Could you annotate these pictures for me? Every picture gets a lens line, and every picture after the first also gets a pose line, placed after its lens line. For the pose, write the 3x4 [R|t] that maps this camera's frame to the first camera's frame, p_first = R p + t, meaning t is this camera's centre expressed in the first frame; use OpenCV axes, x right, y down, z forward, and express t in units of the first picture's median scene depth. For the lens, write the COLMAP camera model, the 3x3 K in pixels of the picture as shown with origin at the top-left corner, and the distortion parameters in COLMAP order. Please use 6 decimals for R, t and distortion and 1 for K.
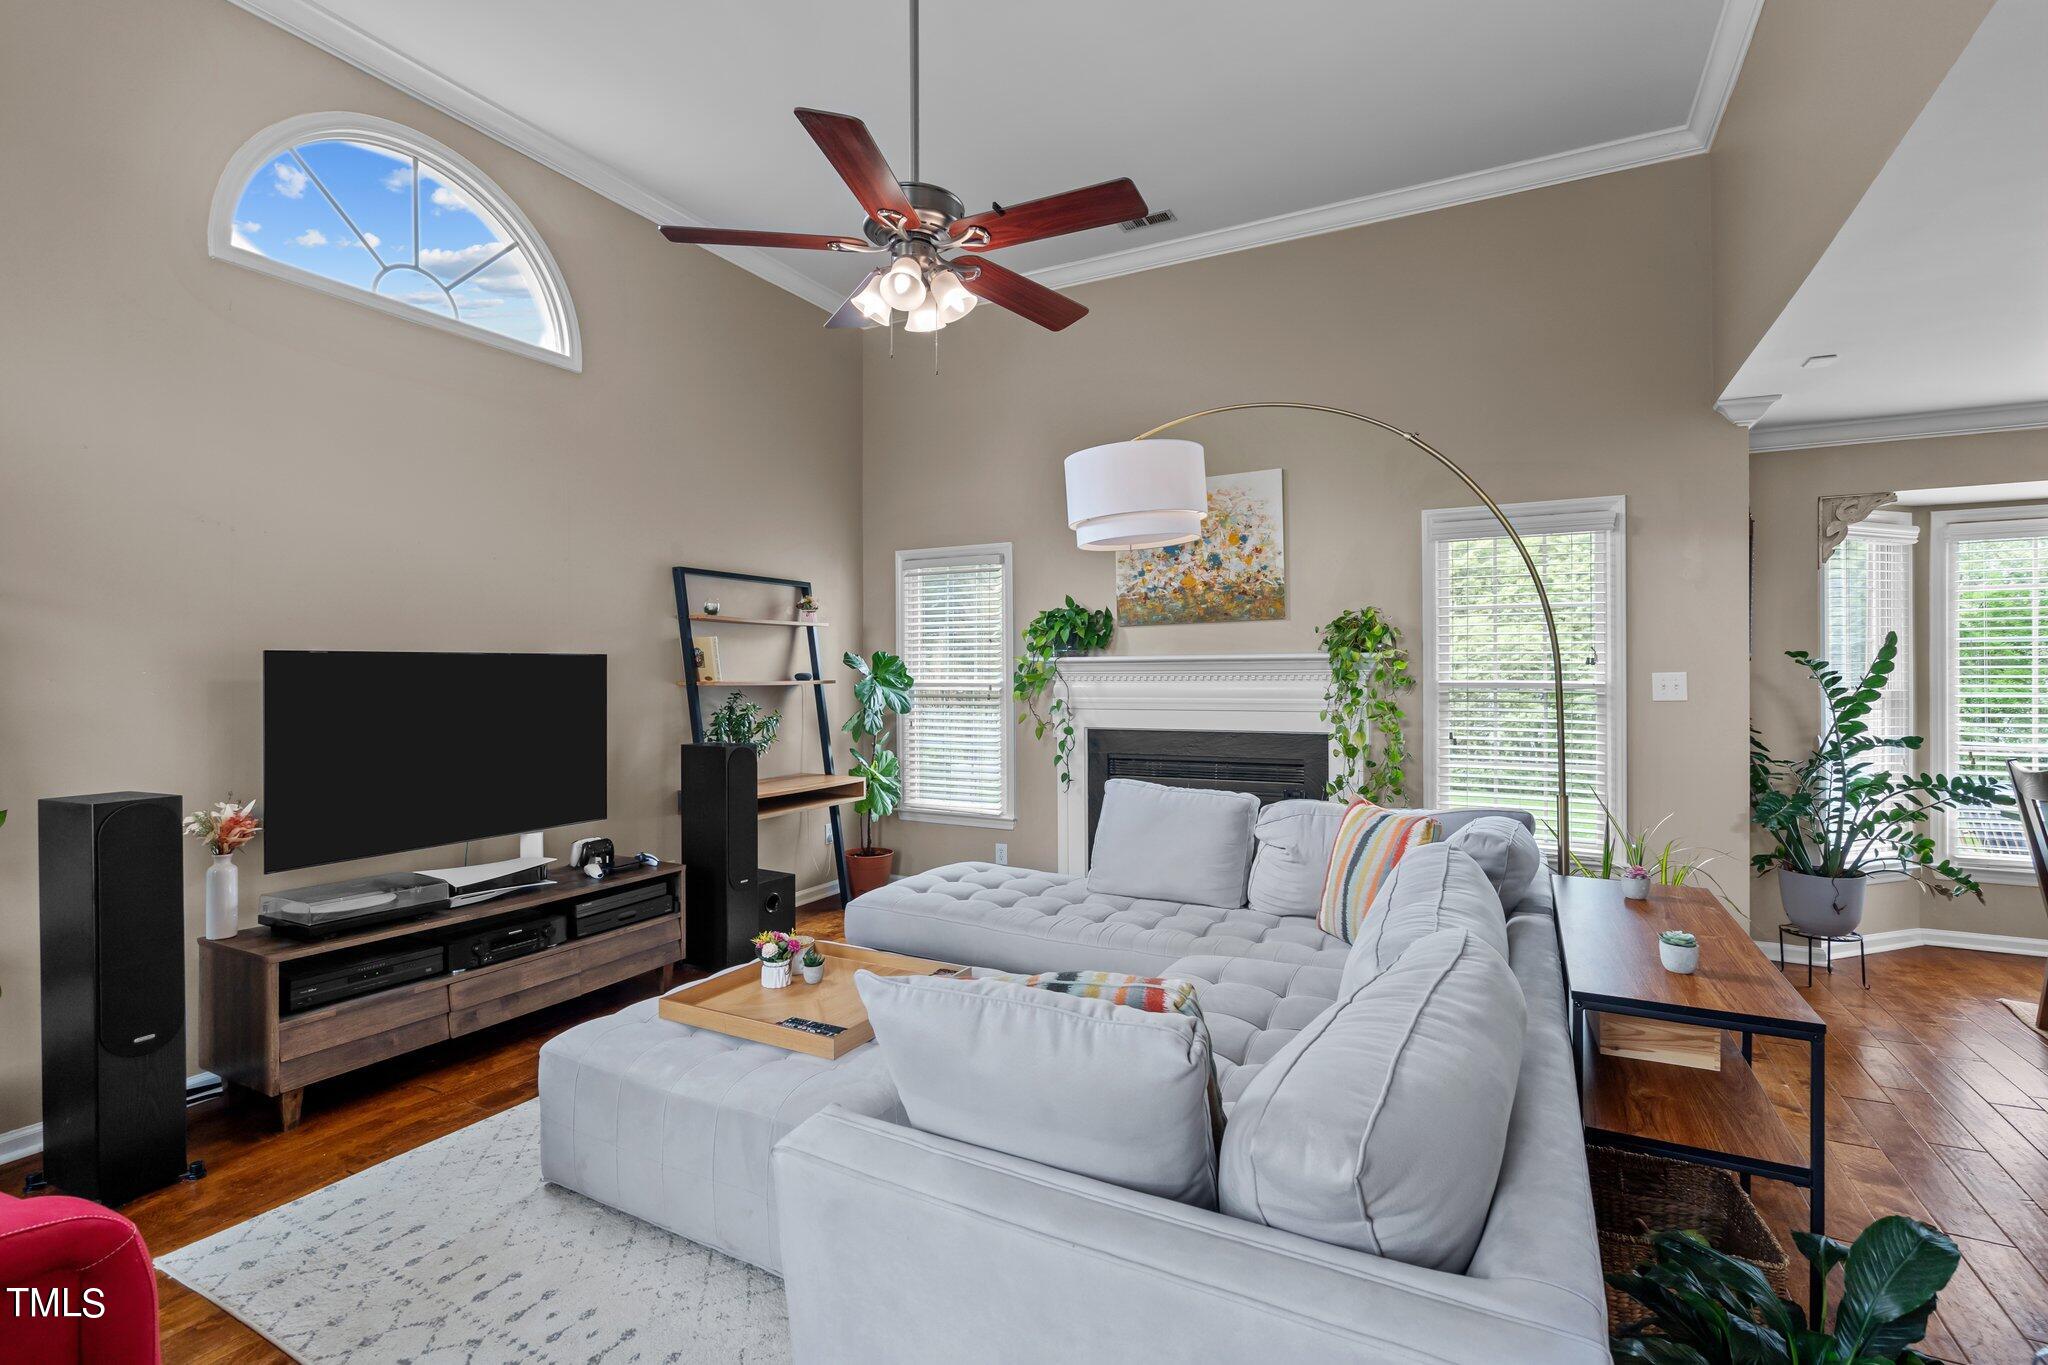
lens RADIAL K [[941.2, 0, 1024.8], [0, 941.2, 677.5], [0, 0, 1]] dist [-0.007752, 0.002896]
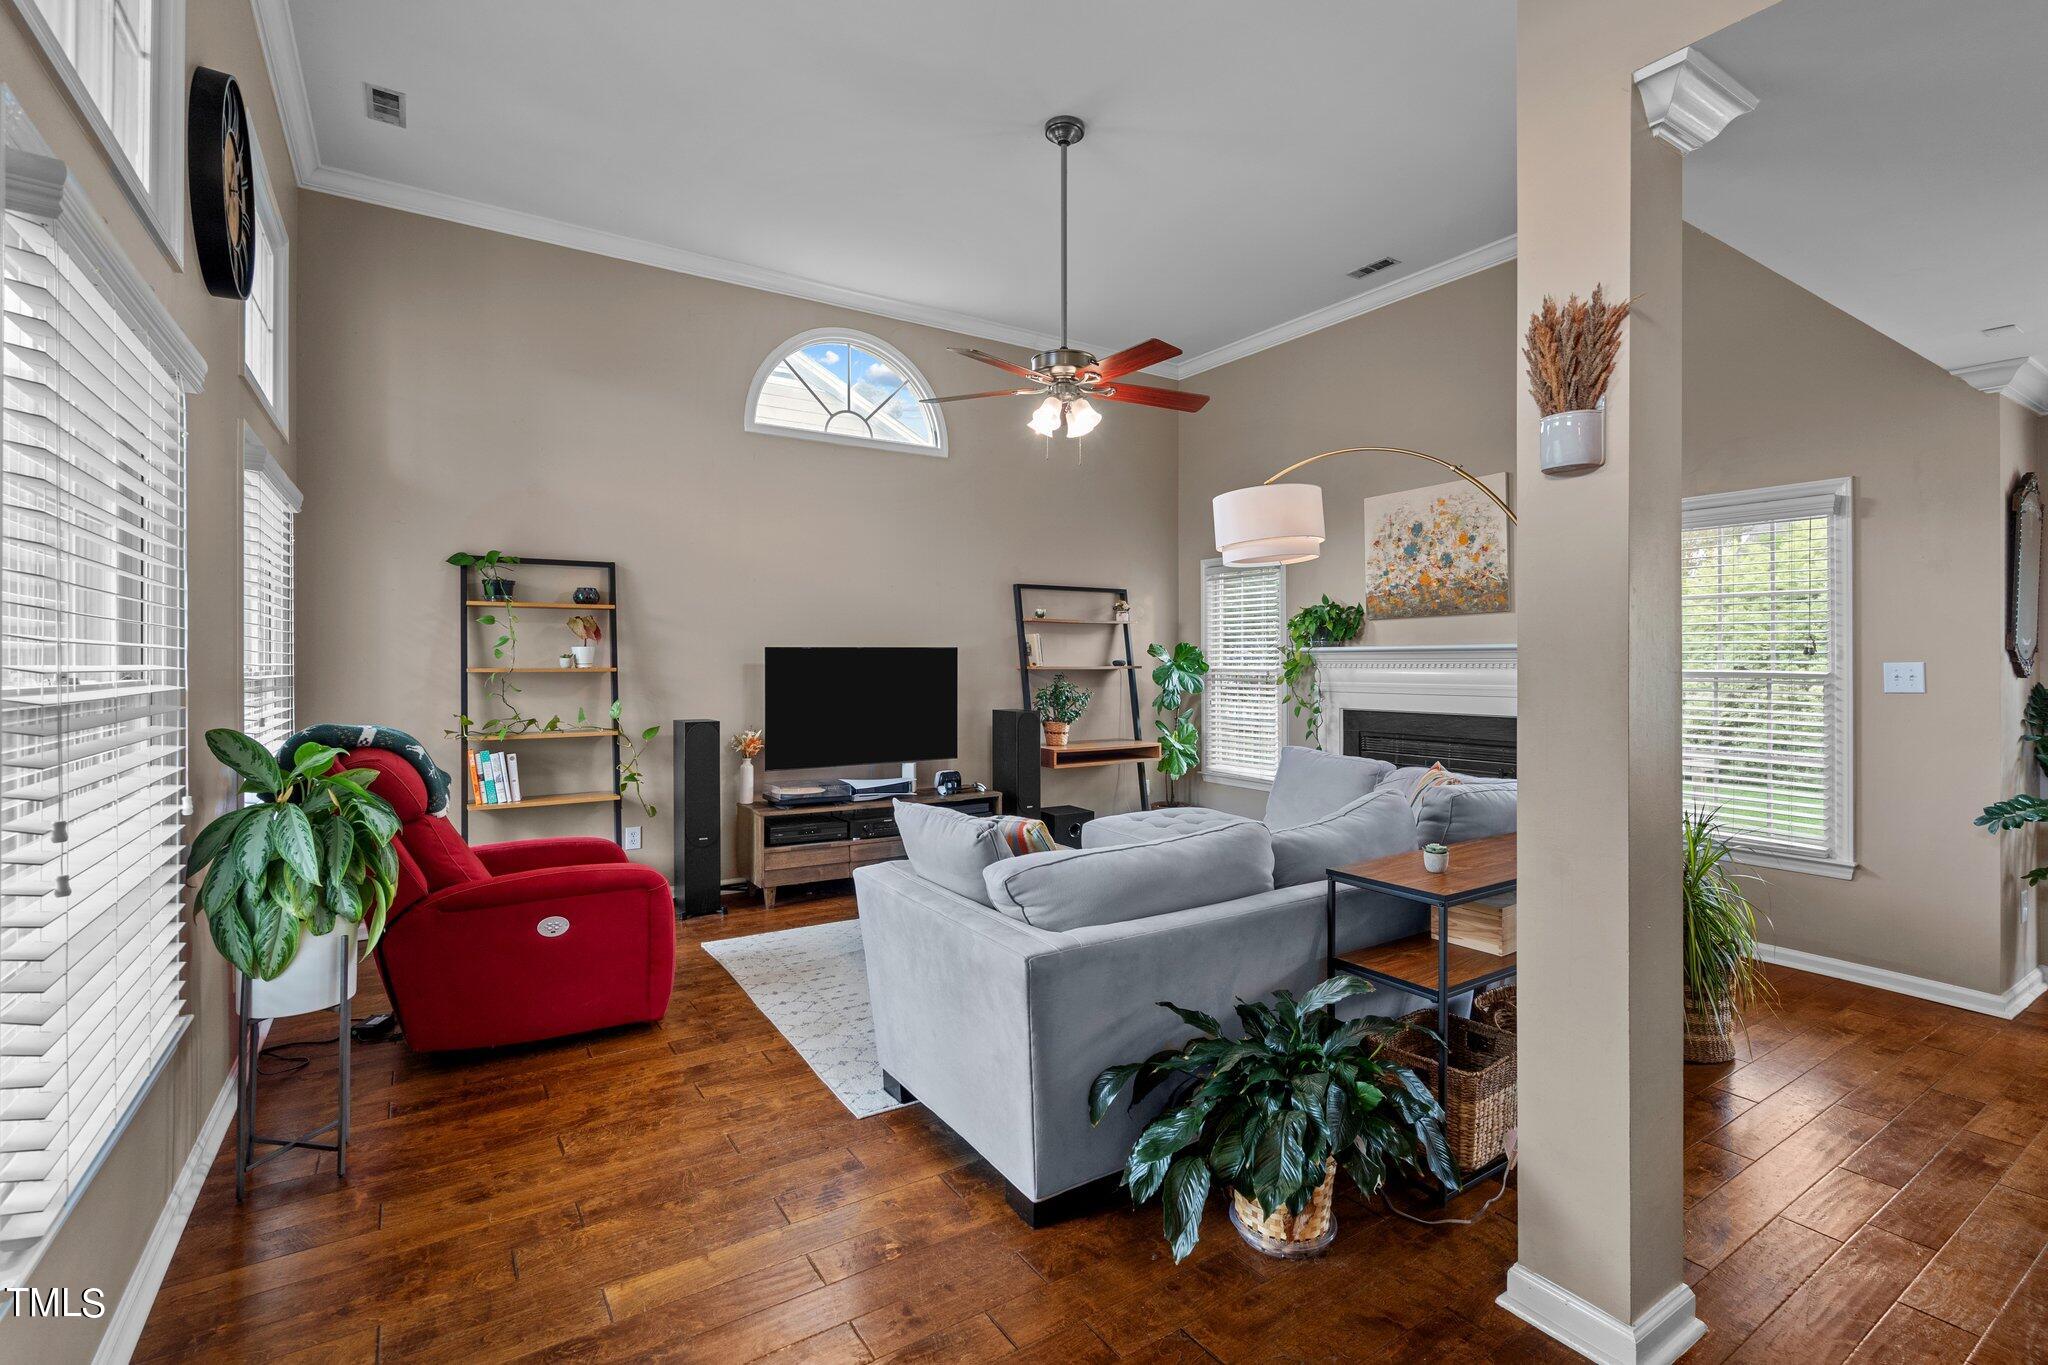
lens RADIAL K [[941.2, 0, 1032.9], [0, 941.2, 667.0], [0, 0, 1]] dist [-0.007752, 0.002896]
pose [[0.874351, 0.005870, -0.485259, 0.319691], [-0.004175, 0.999981, 0.004574, -0.001115], [0.485276, -0.001974, 0.874359, -0.205942]]
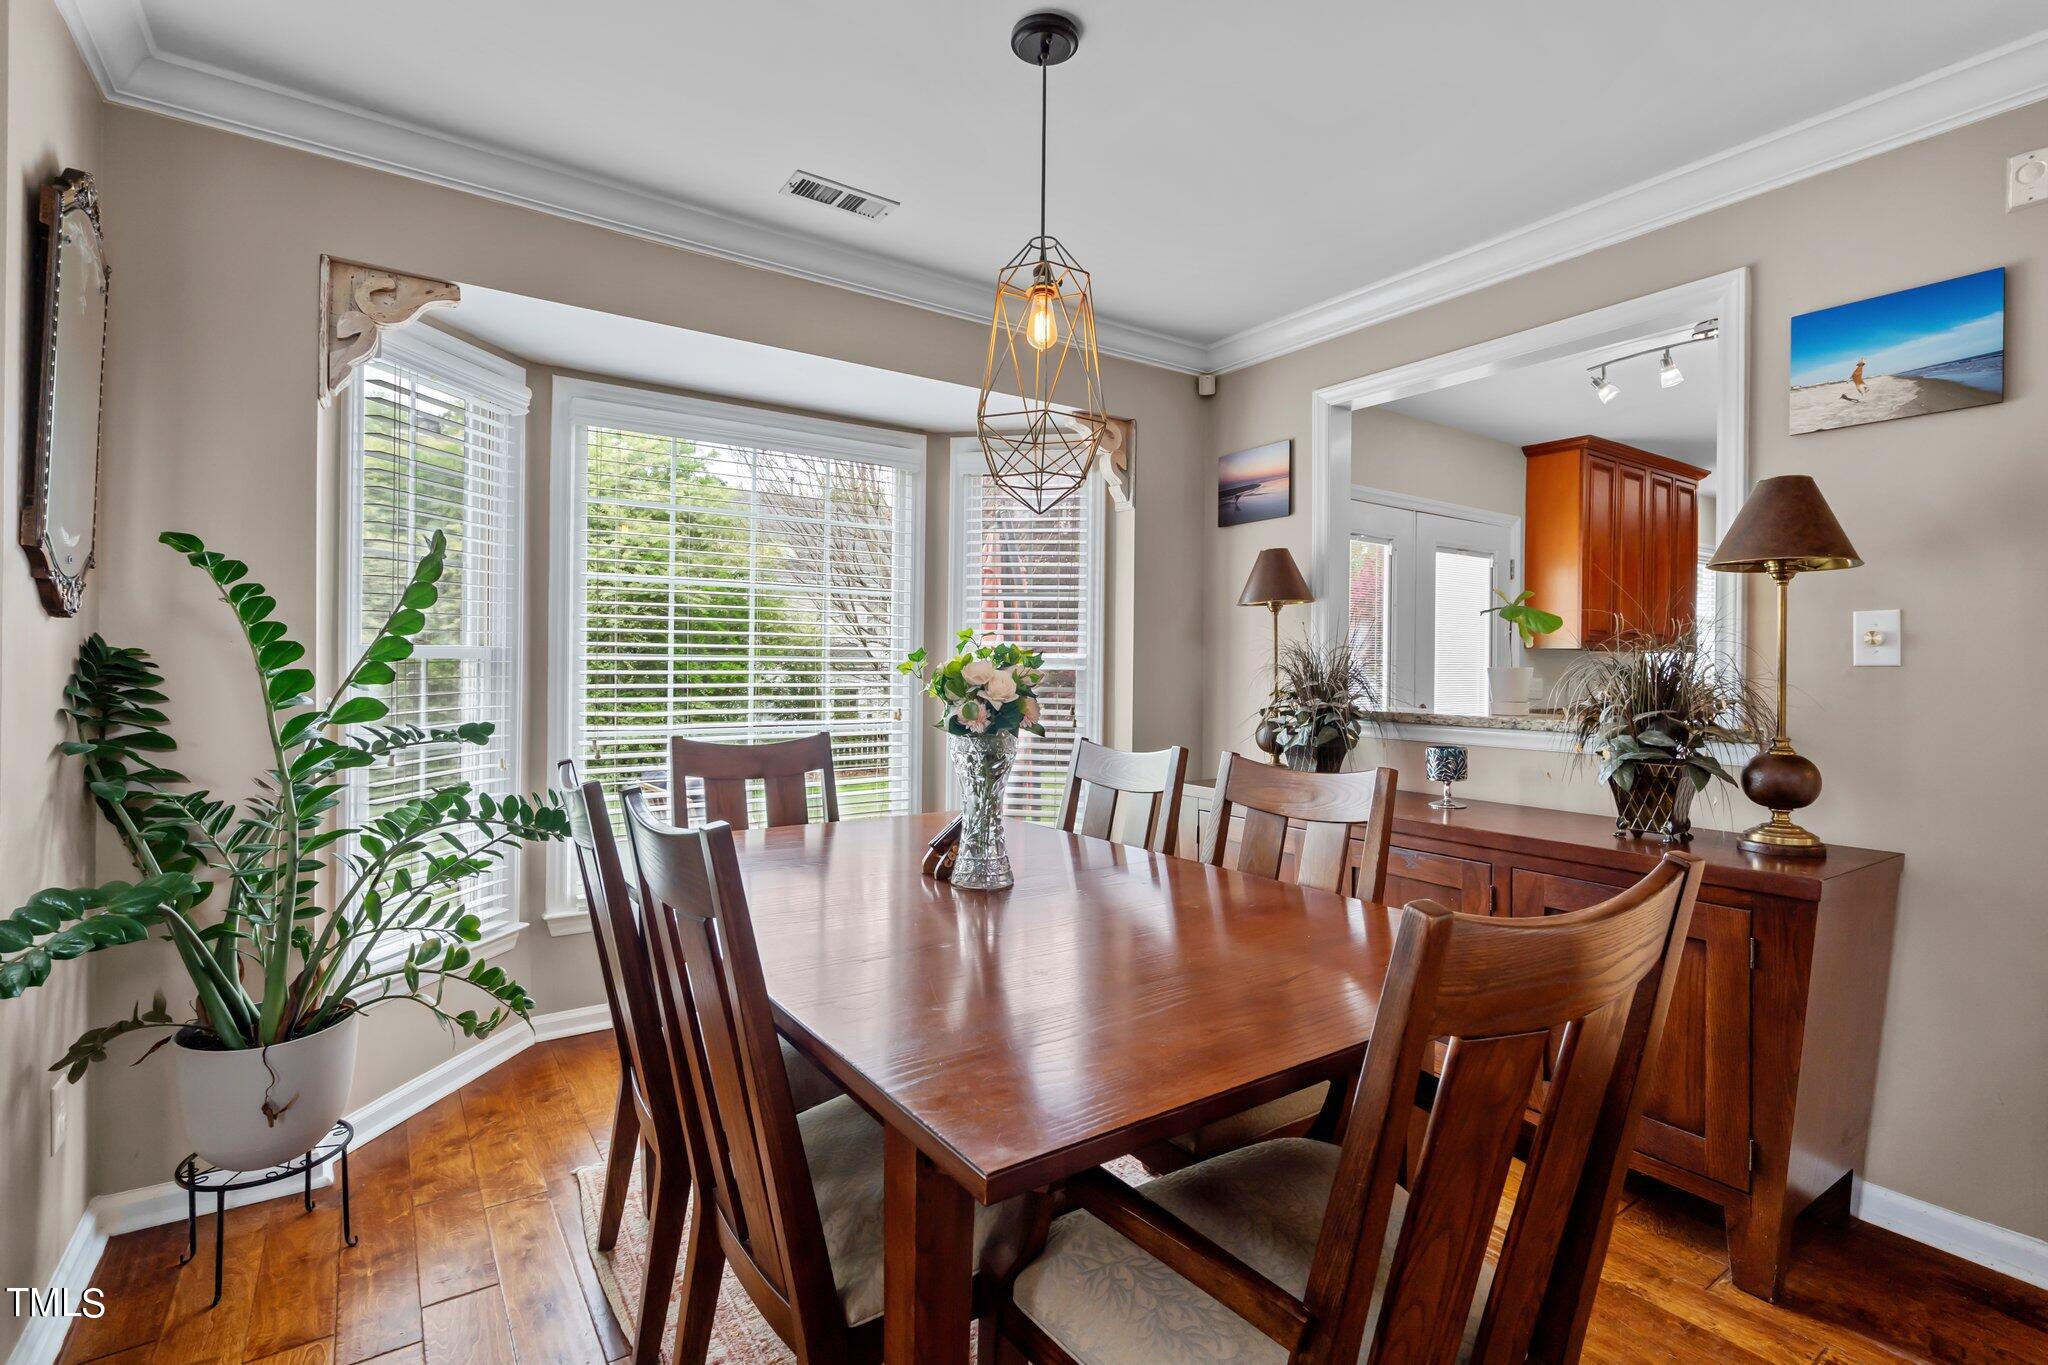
lens RADIAL K [[941.2, 0, 1038.2], [0, 941.2, 664.3], [0, 0, 1]] dist [-0.007752, 0.002896]
pose [[0.457913, 0.011366, 0.888924, 0.514559], [-0.012360, 0.999903, -0.006418, 0.023322], [-0.888911, -0.008048, 0.458010, 0.378417]]
